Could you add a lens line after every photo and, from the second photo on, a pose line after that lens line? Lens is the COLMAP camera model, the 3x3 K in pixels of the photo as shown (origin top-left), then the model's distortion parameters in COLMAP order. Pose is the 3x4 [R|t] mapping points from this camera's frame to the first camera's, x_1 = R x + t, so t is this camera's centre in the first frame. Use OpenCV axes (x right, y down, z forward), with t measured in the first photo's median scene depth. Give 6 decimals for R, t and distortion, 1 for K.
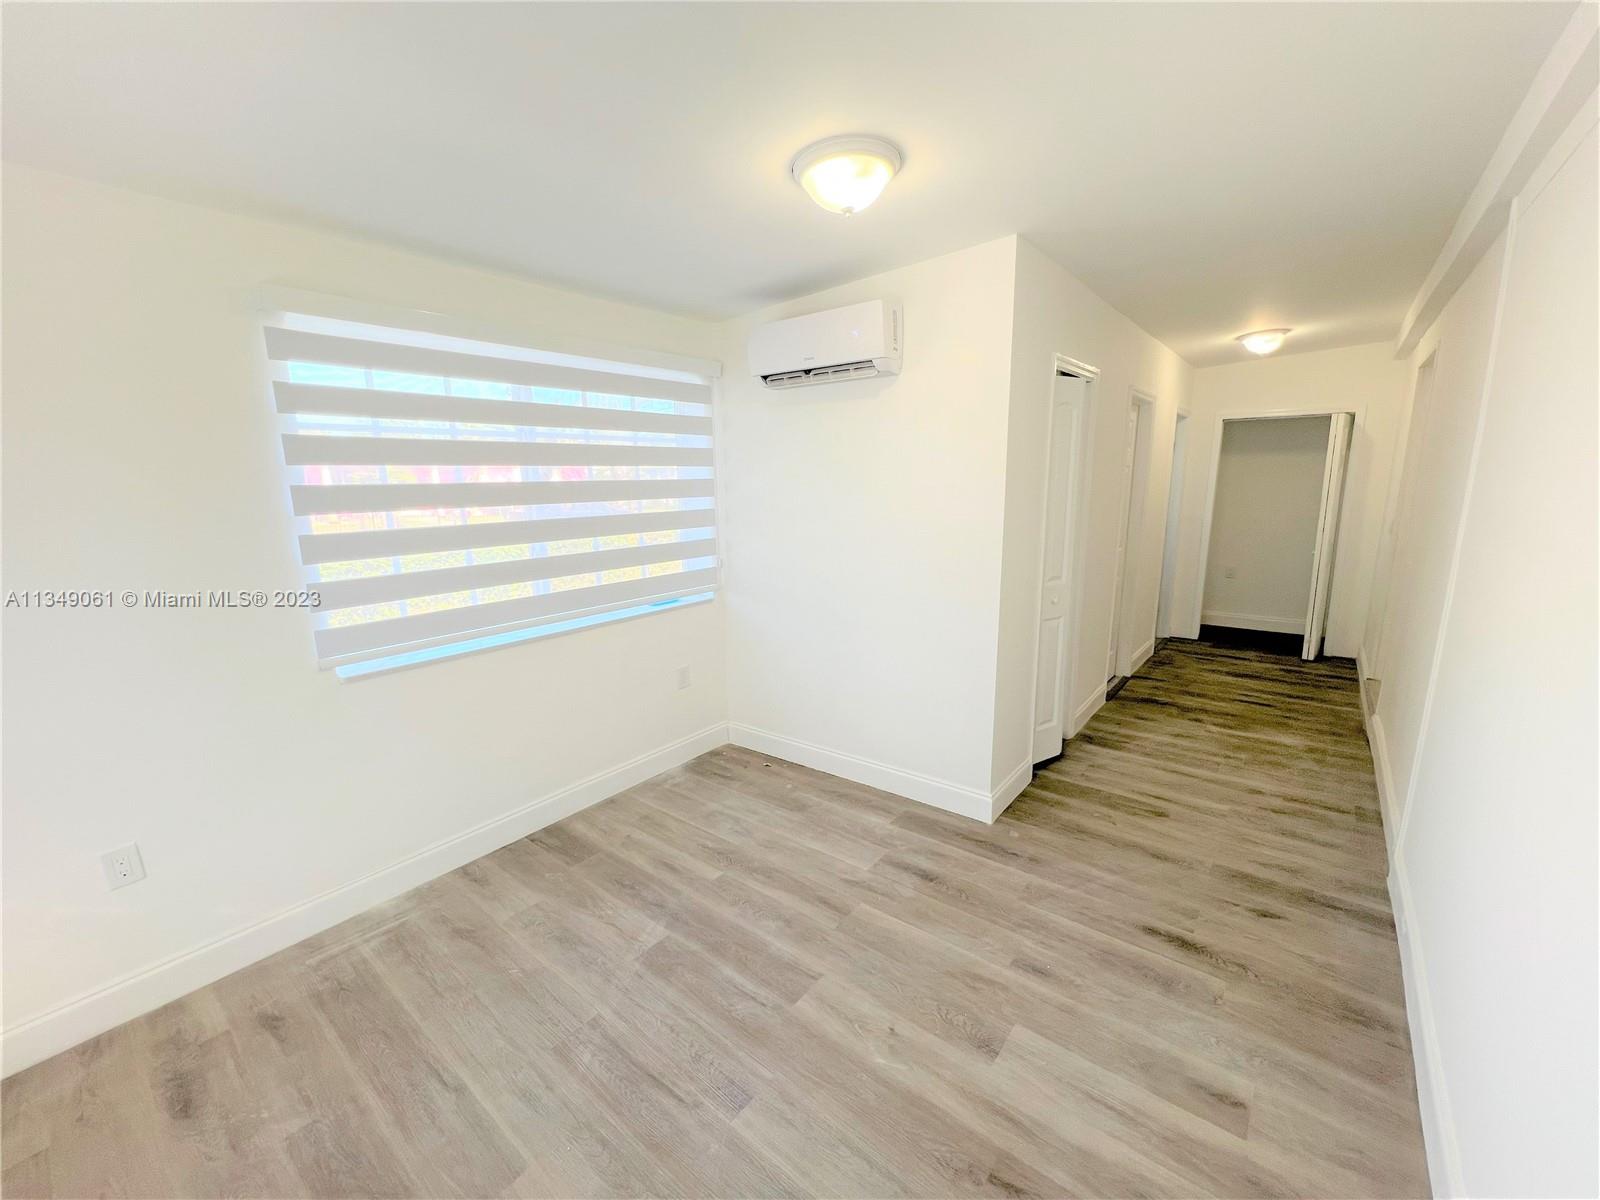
lens RADIAL K [[645.4, 0, 804.2], [0, 645.4, 597.8], [0, 0, 1]] dist [-0.001763, -0.000126]
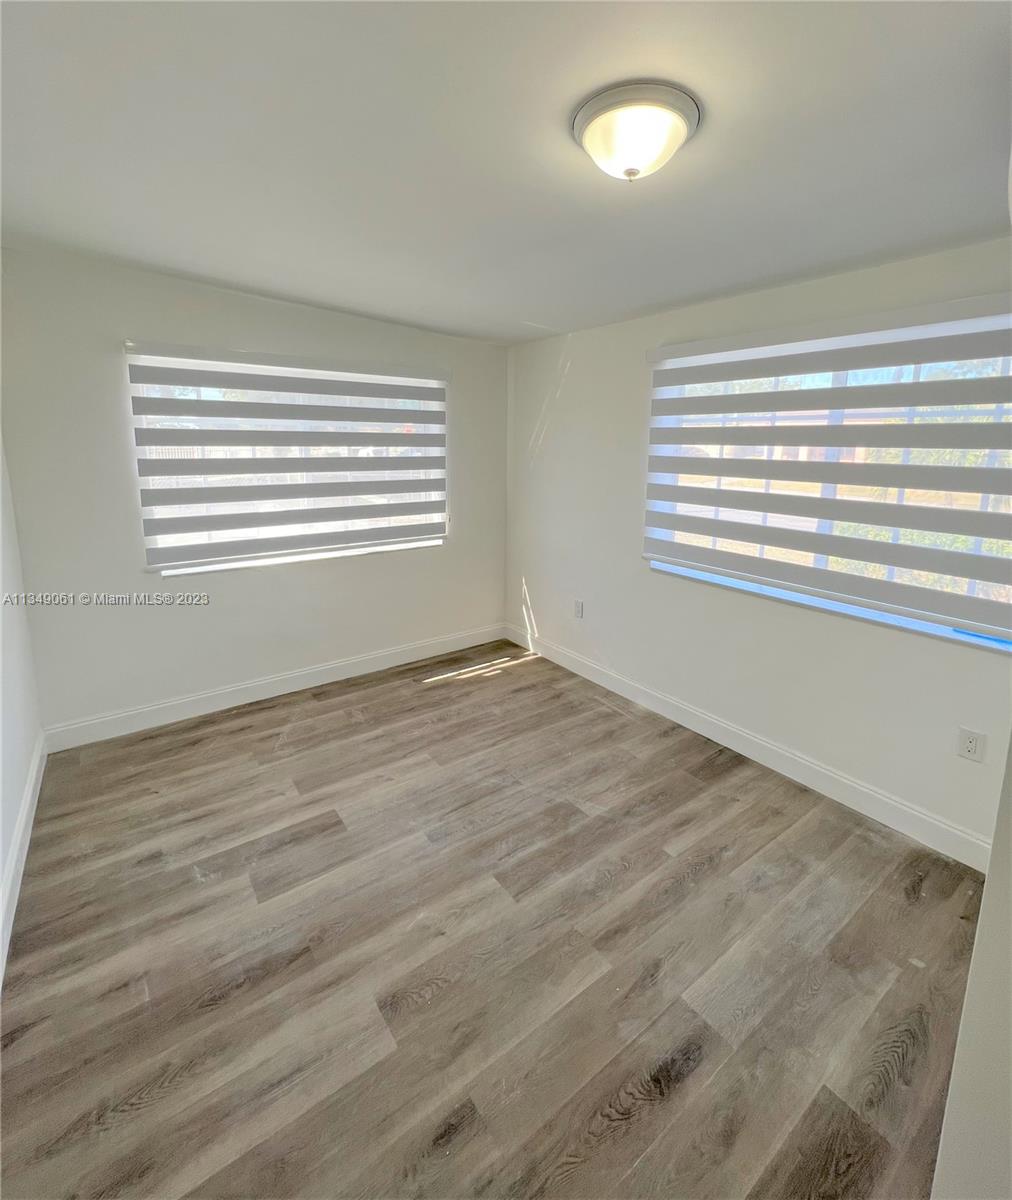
lens RADIAL K [[521.2, 0, 507.6], [0, 521.2, 606.2], [0, 0, 1]] dist [-0.000514, 0.000898]
pose [[-0.257447, 0.305501, -0.916728, 0.706292], [-0.183778, 0.915910, 0.356839, -0.215646], [0.948655, 0.260342, -0.179654, 0.999062]]
